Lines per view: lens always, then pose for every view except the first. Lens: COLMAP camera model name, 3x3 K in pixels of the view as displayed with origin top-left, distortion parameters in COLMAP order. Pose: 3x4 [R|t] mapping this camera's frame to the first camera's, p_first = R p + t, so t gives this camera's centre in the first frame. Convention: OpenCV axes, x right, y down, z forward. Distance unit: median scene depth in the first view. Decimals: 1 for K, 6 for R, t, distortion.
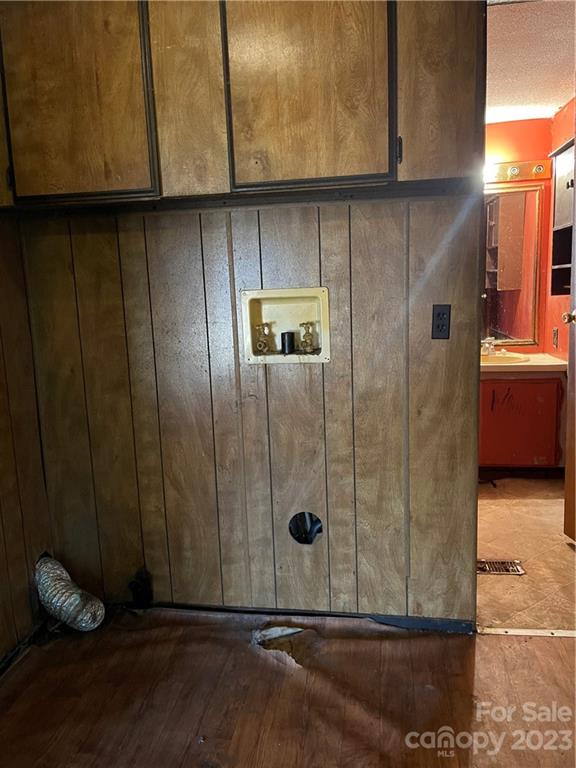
lens RADIAL K [[574.3, 0, 289.6], [0, 574.3, 374.4], [0, 0, 1]] dist [0.007198, -0.004844]
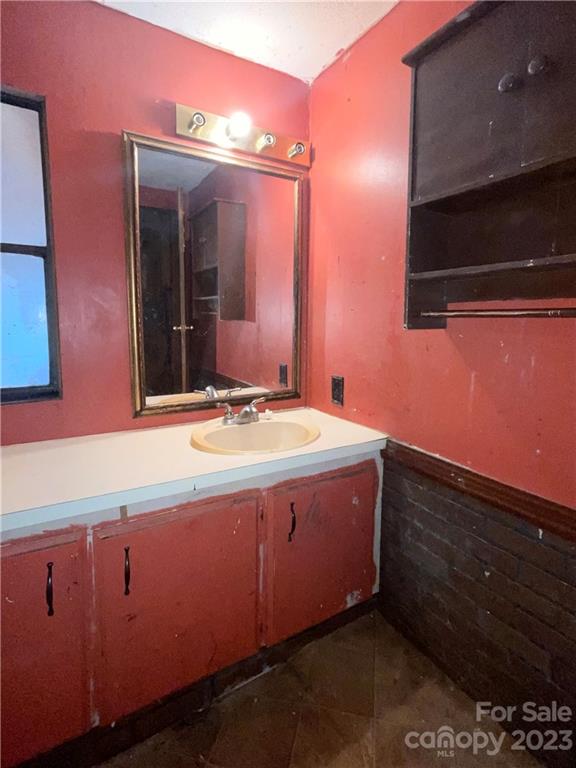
lens RADIAL K [[380.7, 0, 287.6], [0, 380.7, 365.4], [0, 0, 1]] dist [-0.001271, -0.000335]
pose [[0.777451, -0.031273, 0.628166, 0.122352], [0.055905, 0.998246, -0.019494, -0.085028], [-0.626454, 0.050273, 0.777836, 0.657153]]
